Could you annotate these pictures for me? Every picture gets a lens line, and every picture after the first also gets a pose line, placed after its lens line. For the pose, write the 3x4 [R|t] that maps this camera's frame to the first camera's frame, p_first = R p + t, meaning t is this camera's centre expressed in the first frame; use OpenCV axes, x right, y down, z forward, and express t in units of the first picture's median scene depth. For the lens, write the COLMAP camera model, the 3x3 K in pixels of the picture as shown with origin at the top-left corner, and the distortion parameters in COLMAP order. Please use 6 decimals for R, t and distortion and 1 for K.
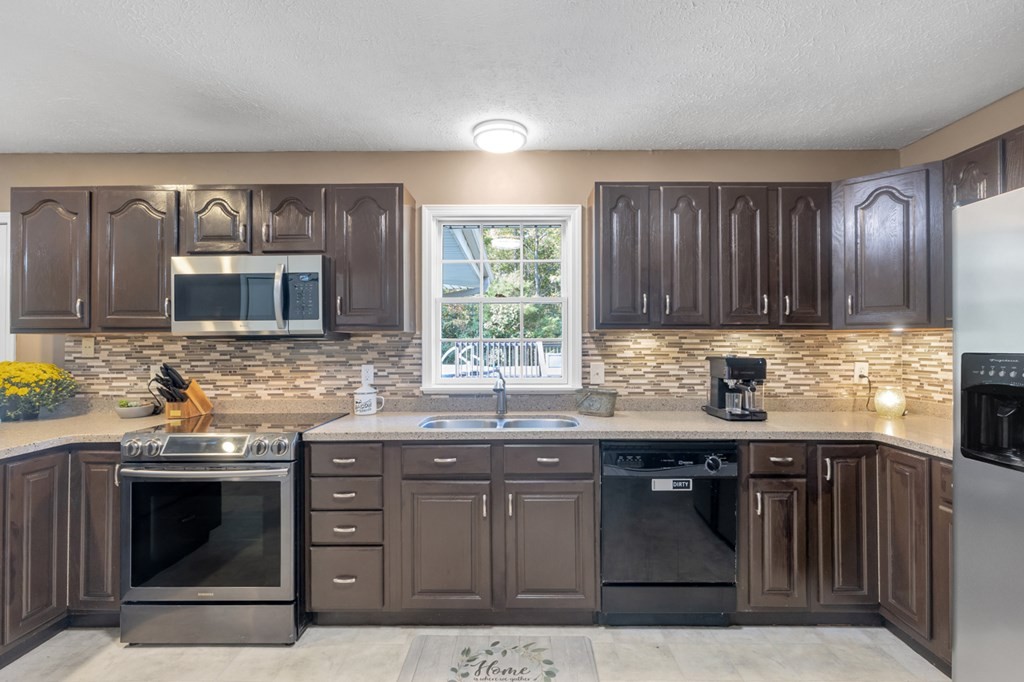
lens RADIAL K [[489.5, 0, 512.0], [0, 489.5, 341.0], [0, 0, 1]] dist [0.001306, -0.000010]
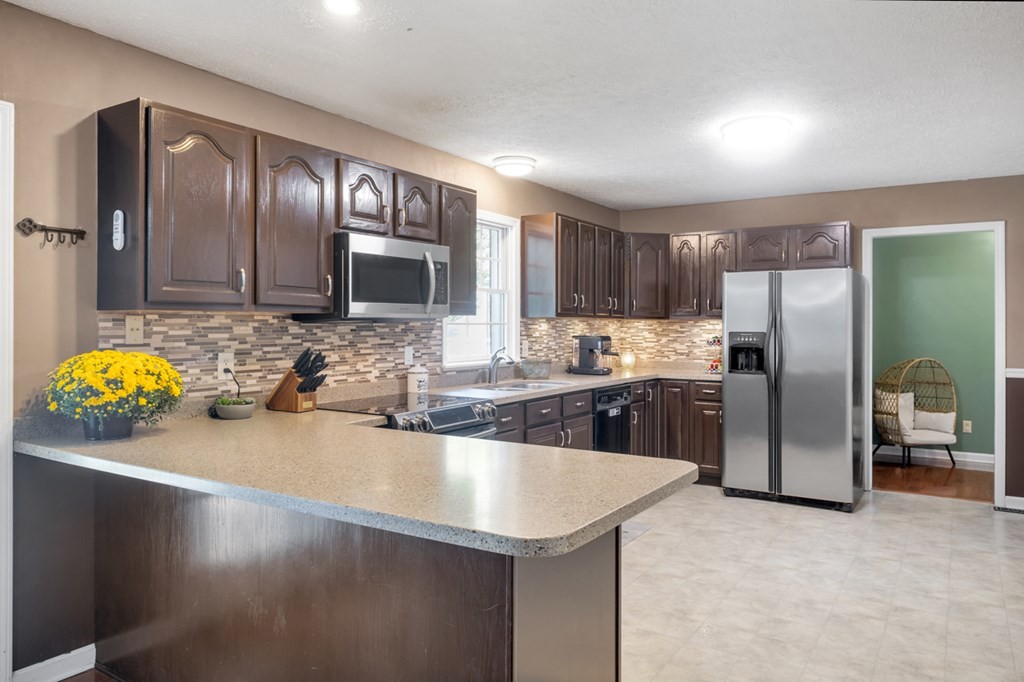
lens RADIAL K [[707.1, 0, 512.0], [0, 707.1, 341.0], [0, 0, 1]] dist [0.004321, 0.001156]
pose [[0.531859, -0.014107, 0.846715, -1.442692], [-0.010572, 0.999673, 0.023297, 0.000011], [-0.846767, -0.021342, 0.531536, 0.016856]]
